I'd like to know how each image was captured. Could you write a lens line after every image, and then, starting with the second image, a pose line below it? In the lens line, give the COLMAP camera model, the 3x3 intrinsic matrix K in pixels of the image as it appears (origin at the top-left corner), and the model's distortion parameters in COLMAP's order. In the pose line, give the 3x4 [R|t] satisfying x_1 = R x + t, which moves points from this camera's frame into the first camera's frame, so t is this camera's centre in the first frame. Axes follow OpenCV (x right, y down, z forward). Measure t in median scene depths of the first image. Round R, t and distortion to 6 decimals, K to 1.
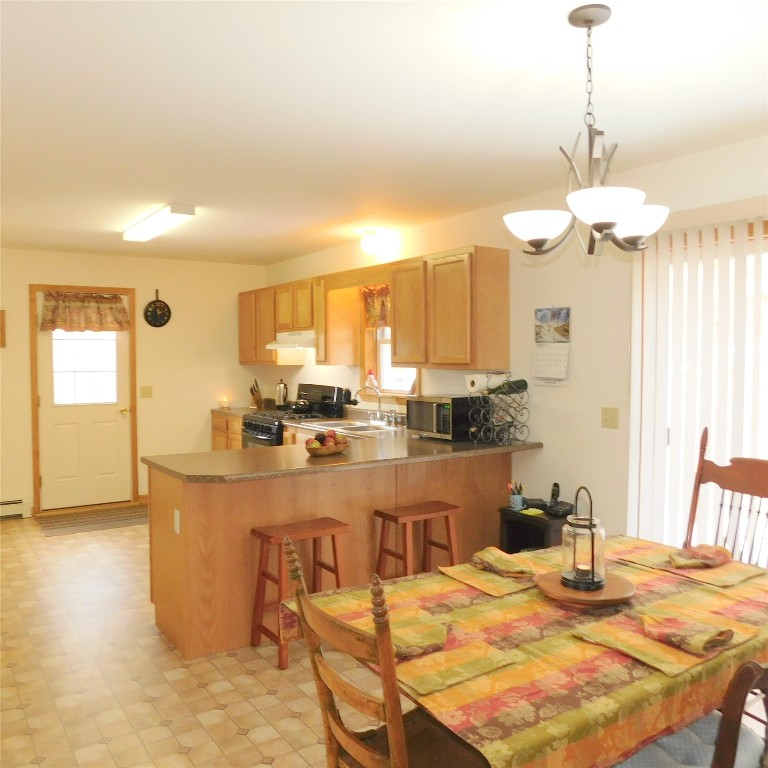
lens RADIAL K [[712.2, 0, 381.6], [0, 712.2, 381.3], [0, 0, 1]] dist [-0.077283, 0.015530]
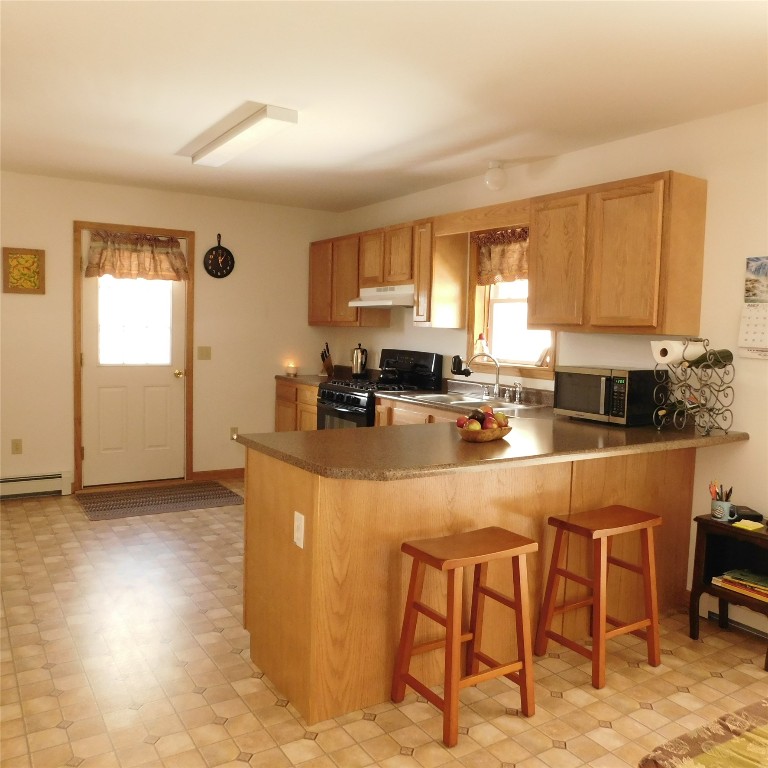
lens RADIAL K [[712.2, 0, 378.9], [0, 712.2, 387.4], [0, 0, 1]] dist [-0.077283, 0.015530]
pose [[0.998825, 0.035750, -0.032728, -0.112439], [-0.034202, 0.998323, 0.046708, 0.011906], [0.034343, -0.045534, 0.998372, 0.176260]]
